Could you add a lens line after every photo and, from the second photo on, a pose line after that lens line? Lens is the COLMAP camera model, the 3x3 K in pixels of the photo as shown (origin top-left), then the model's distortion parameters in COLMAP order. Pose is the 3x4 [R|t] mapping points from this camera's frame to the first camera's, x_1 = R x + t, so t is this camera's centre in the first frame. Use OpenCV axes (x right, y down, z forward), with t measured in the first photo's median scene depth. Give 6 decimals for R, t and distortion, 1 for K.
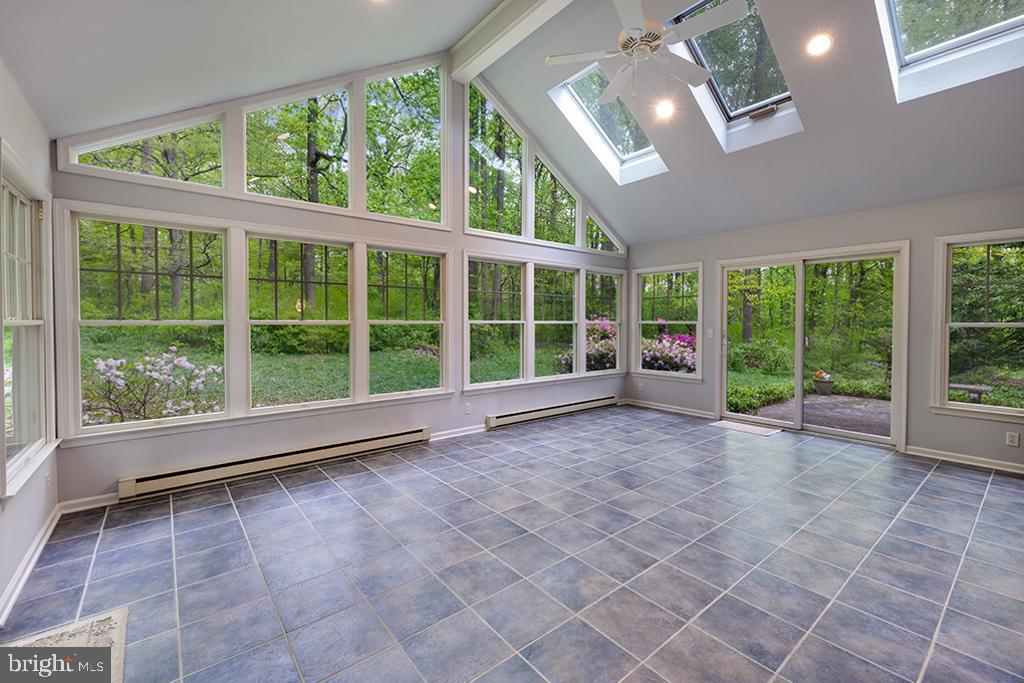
lens RADIAL K [[425.9, 0, 538.4], [0, 425.9, 324.8], [0, 0, 1]] dist [0.003046, 0.000078]
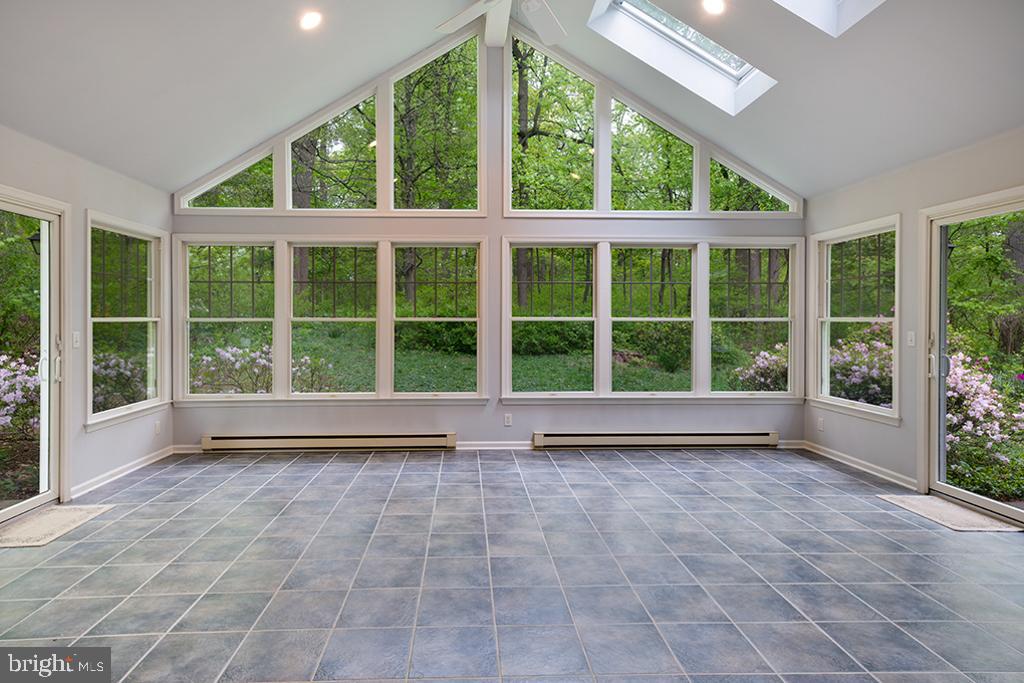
lens RADIAL K [[575.6, 0, 505.5], [0, 575.6, 322.1], [0, 0, 1]] dist [0.017684, 0.000191]
pose [[0.795179, 0.000619, -0.606374, 0.591396], [-0.003159, 0.999990, -0.003121, 0.002951], [0.606367, 0.004397, 0.795173, 0.077744]]
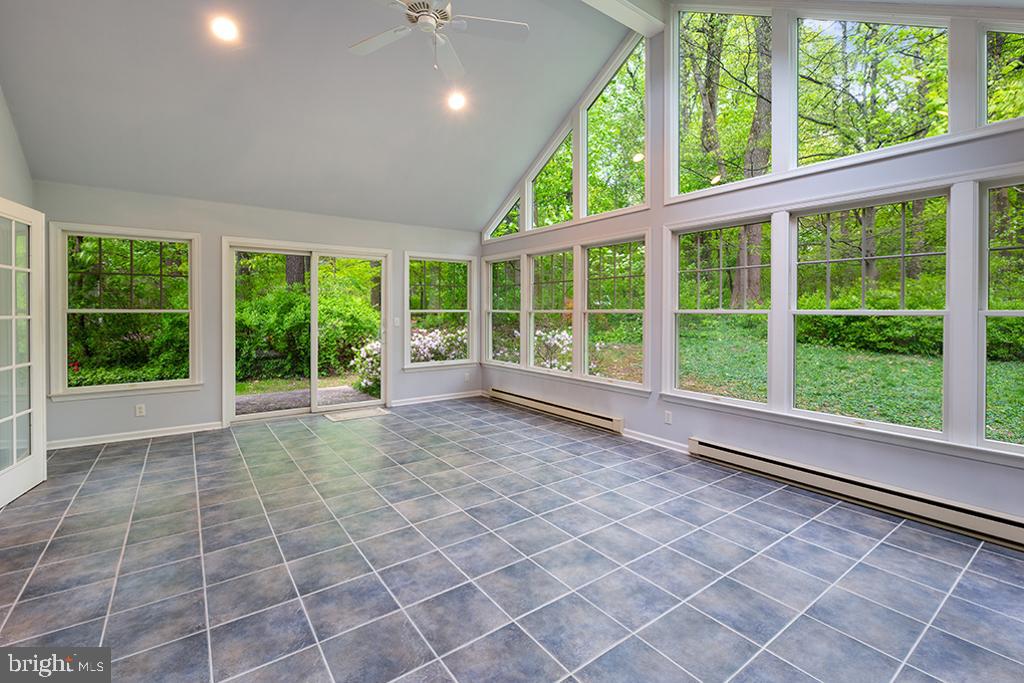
lens RADIAL K [[459.2, 0, 510.1], [0, 459.2, 314.0], [0, 0, 1]] dist [0.001145, 0.000410]
pose [[-0.087348, 0.005503, -0.996163, 0.814370], [-0.009115, 0.999938, 0.006324, -0.005178], [0.996136, 0.009632, -0.087293, 0.851835]]
